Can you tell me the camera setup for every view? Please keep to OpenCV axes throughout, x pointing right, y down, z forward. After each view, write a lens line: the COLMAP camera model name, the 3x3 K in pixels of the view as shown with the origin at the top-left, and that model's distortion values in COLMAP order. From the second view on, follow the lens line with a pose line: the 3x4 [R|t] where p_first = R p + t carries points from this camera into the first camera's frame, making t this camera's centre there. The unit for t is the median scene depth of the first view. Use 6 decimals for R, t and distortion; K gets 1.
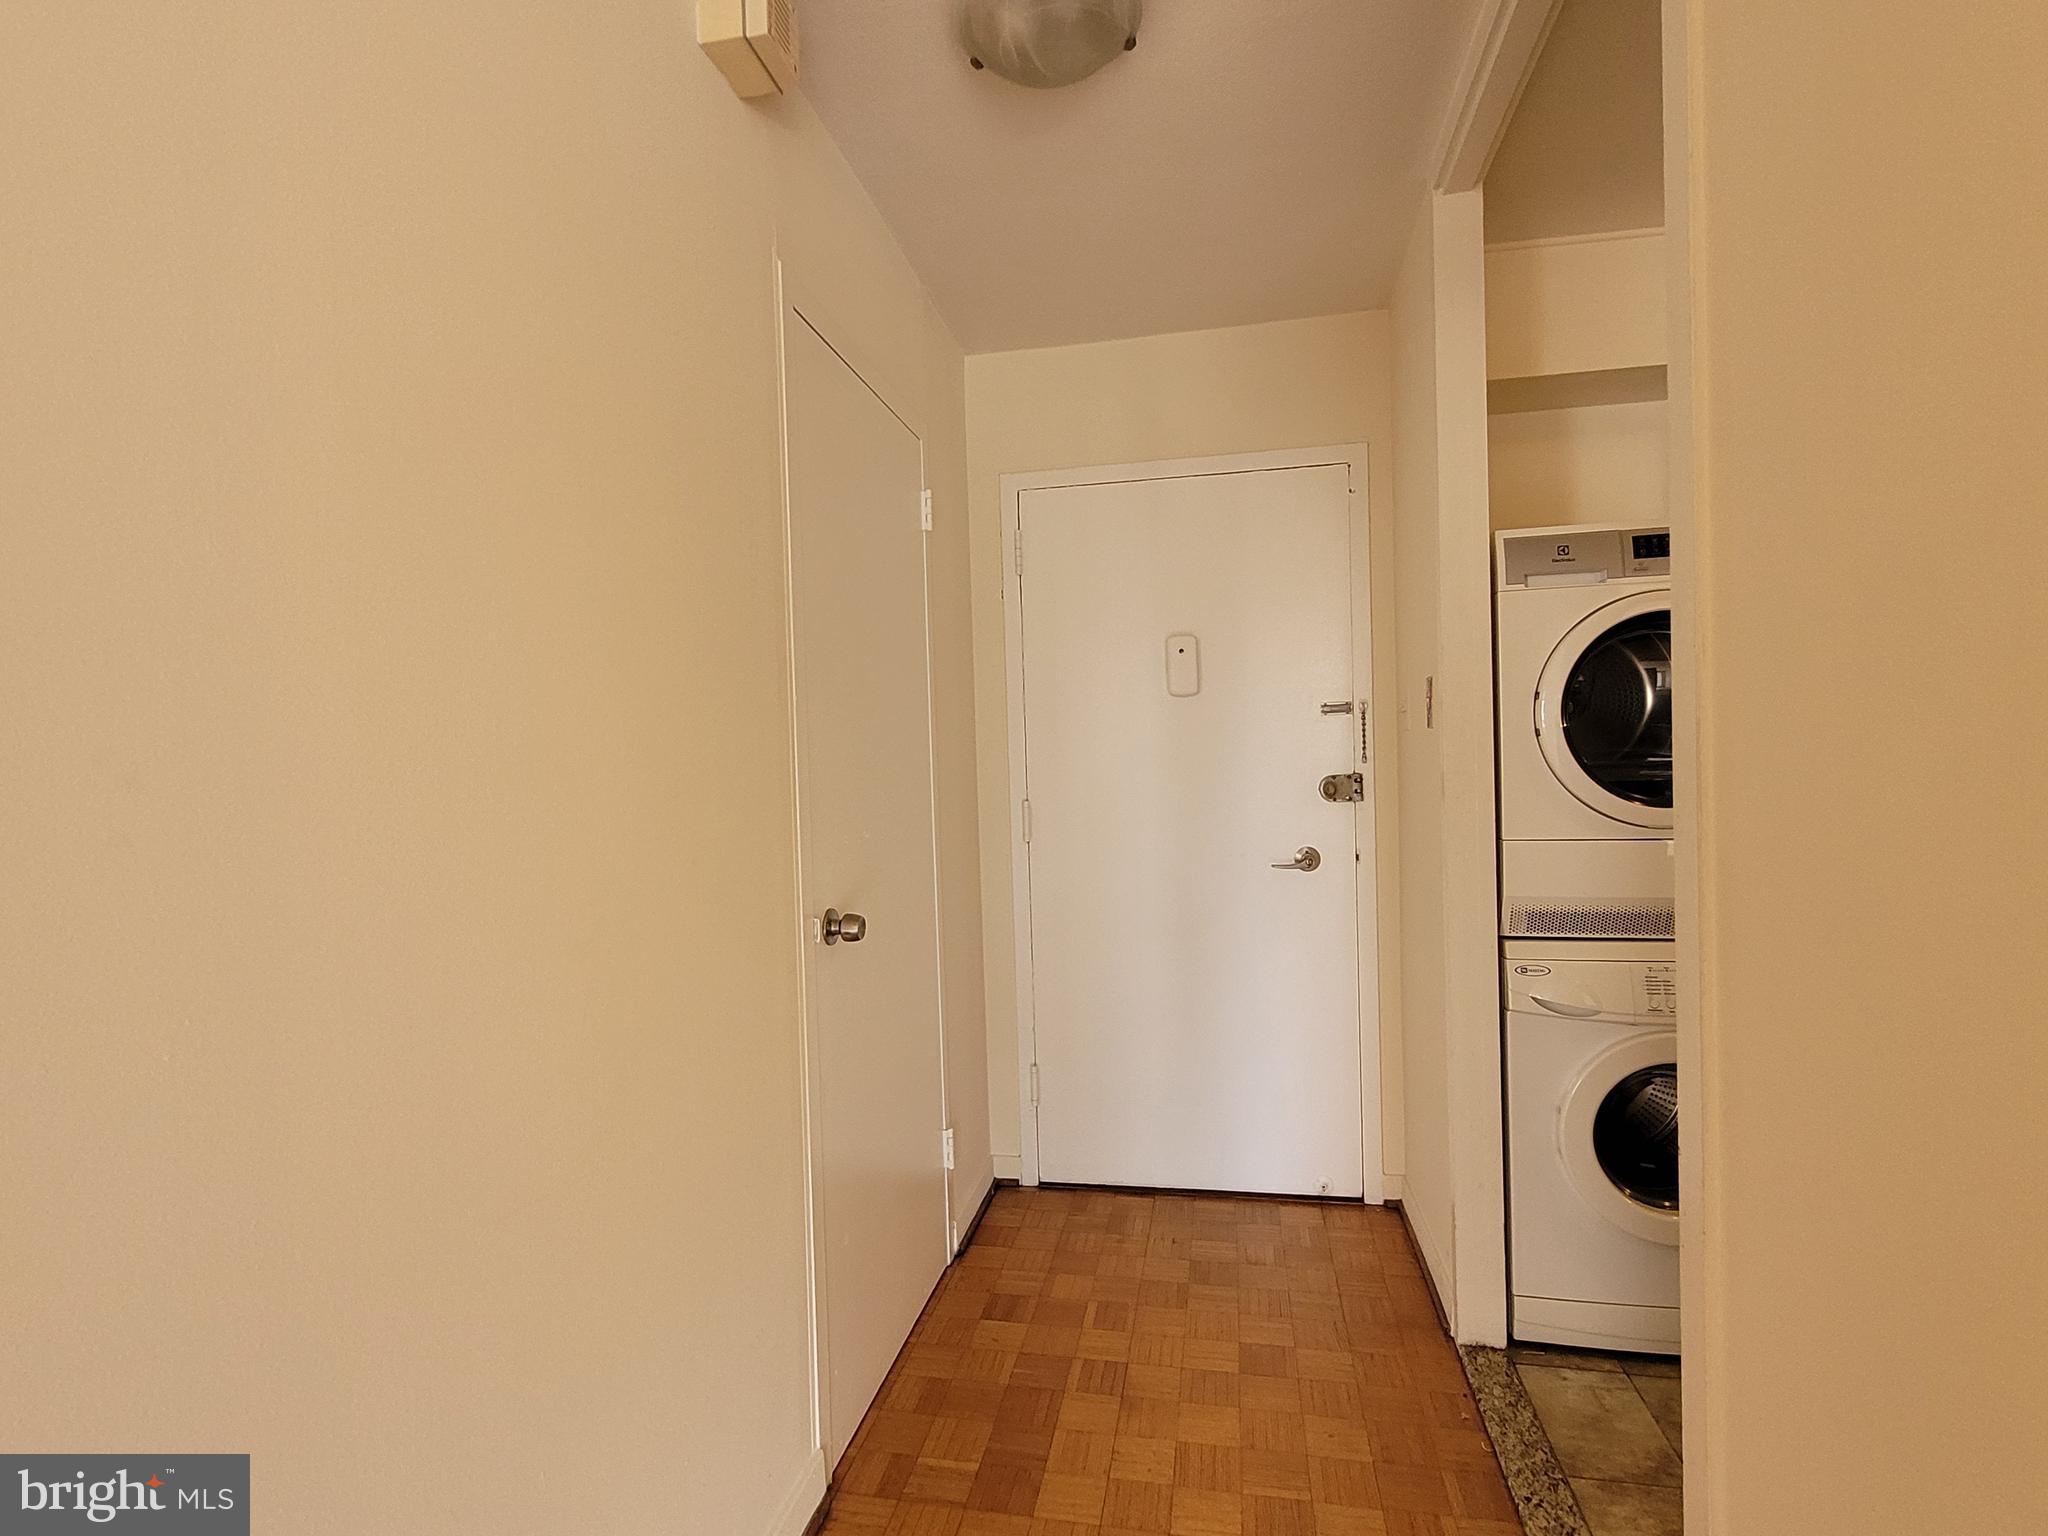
lens RADIAL K [[1030.2, 0, 1028.5], [0, 1030.2, 783.1], [0, 0, 1]] dist [0.000733, 0.000207]
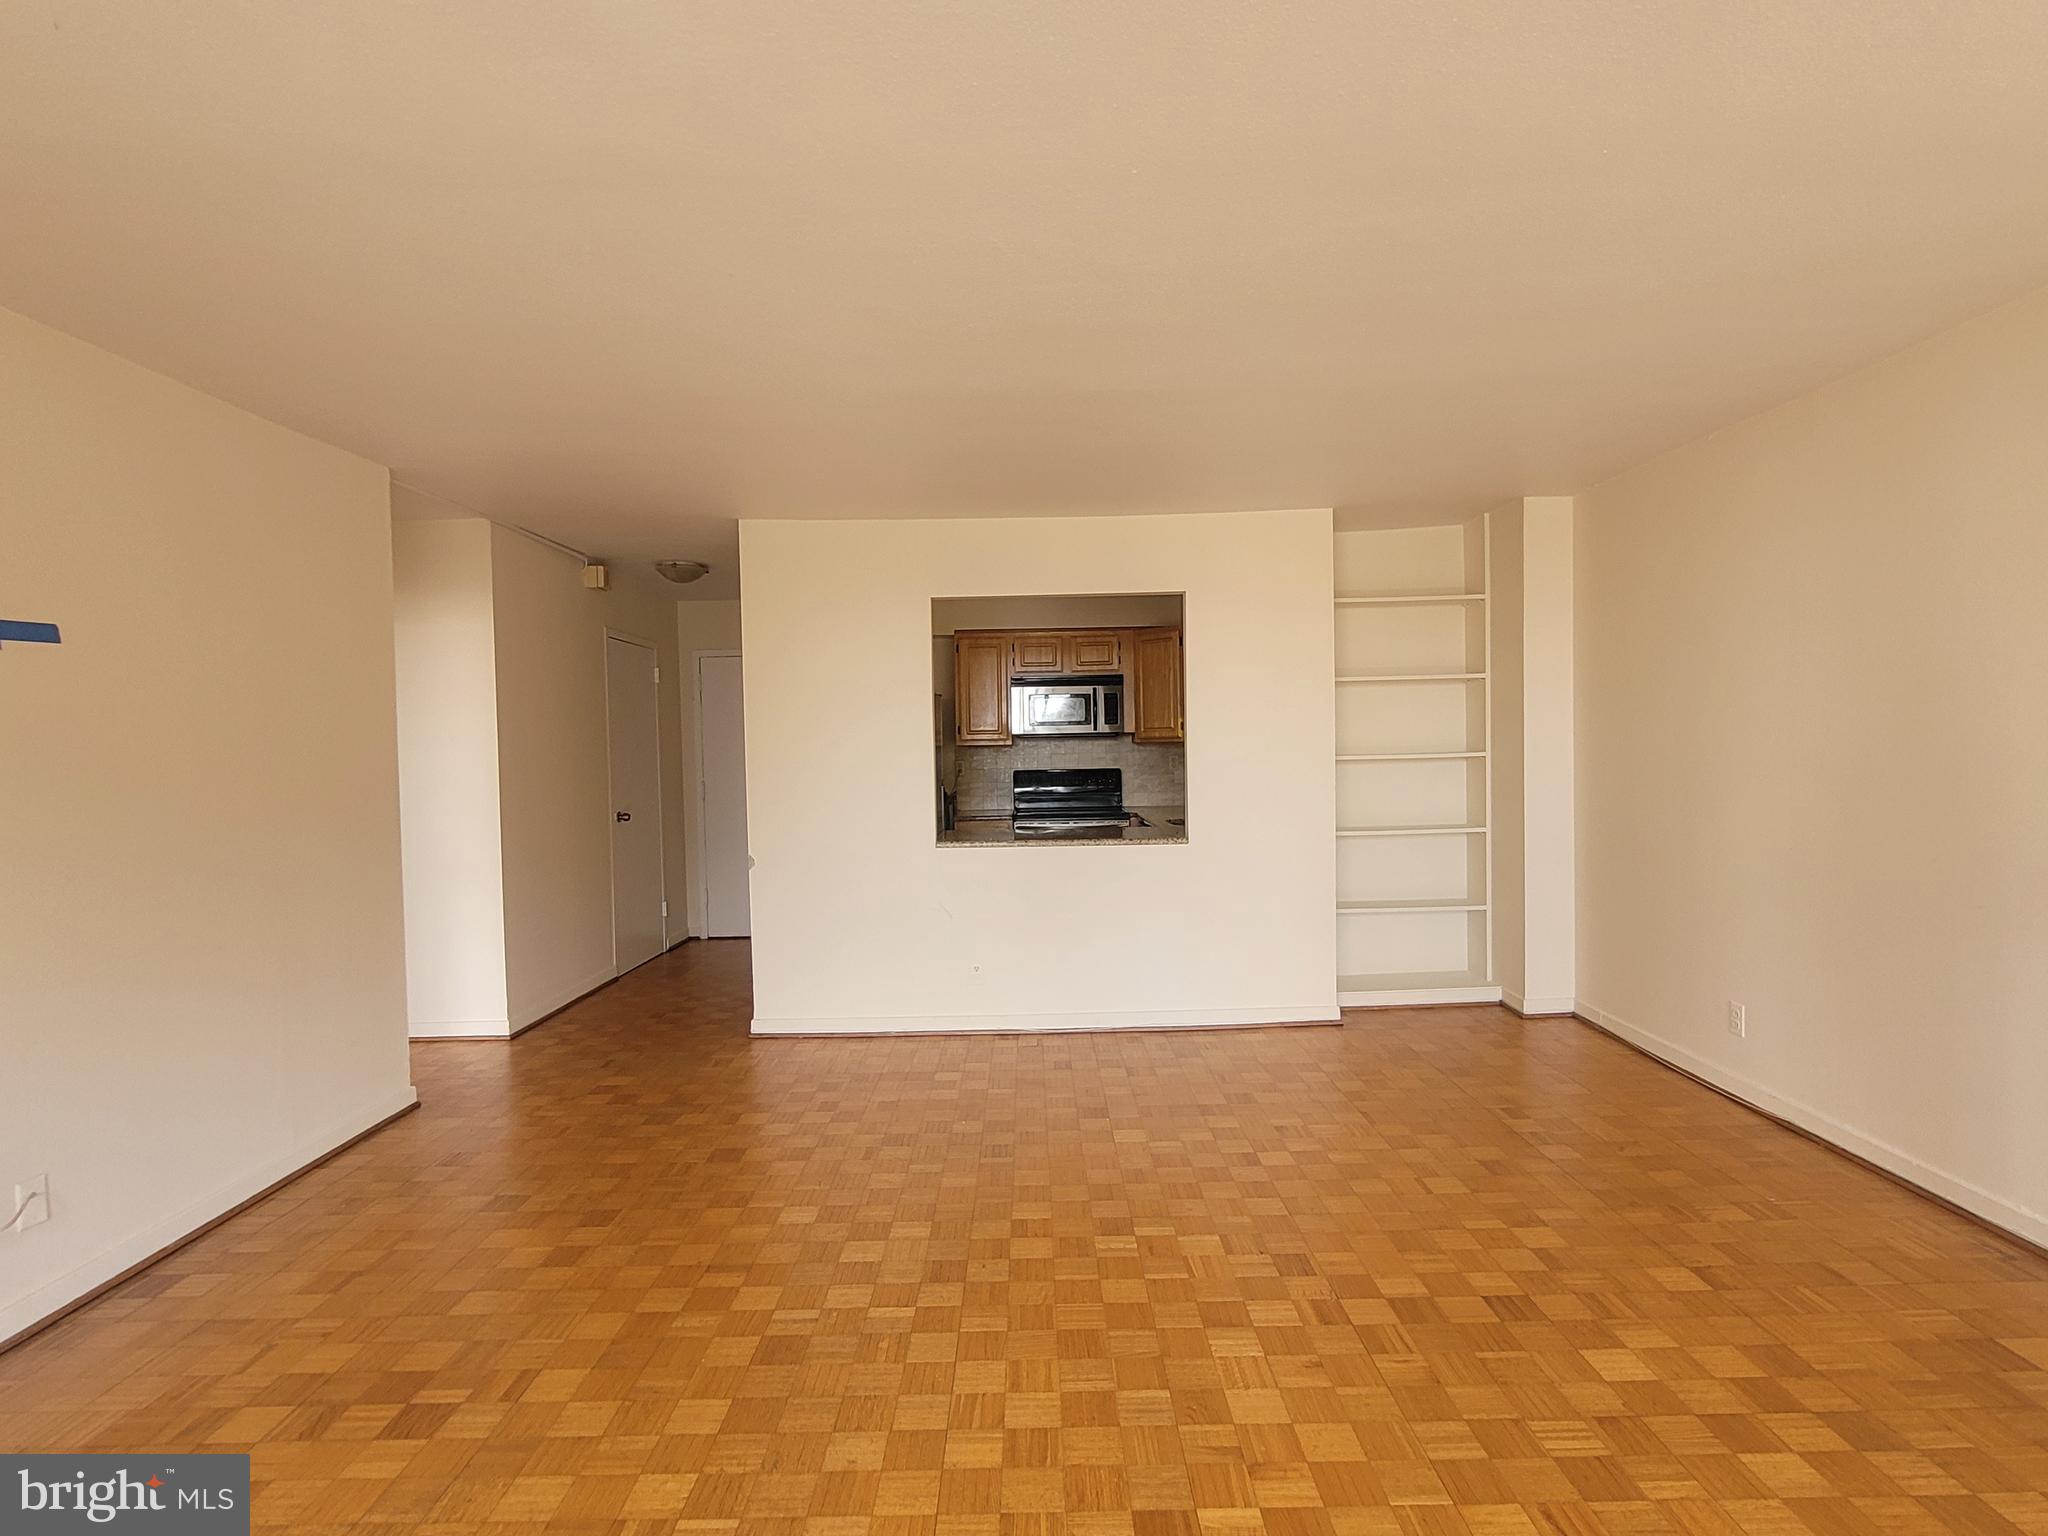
lens RADIAL K [[1030.2, 0, 1028.5], [0, 1030.2, 783.1], [0, 0, 1]] dist [0.000733, 0.000207]
pose [[0.982612, 0.005201, 0.185600, 0.307403], [-0.006070, 0.999973, 0.004113, 0.000073], [-0.185574, -0.005168, 0.982617, -1.585060]]
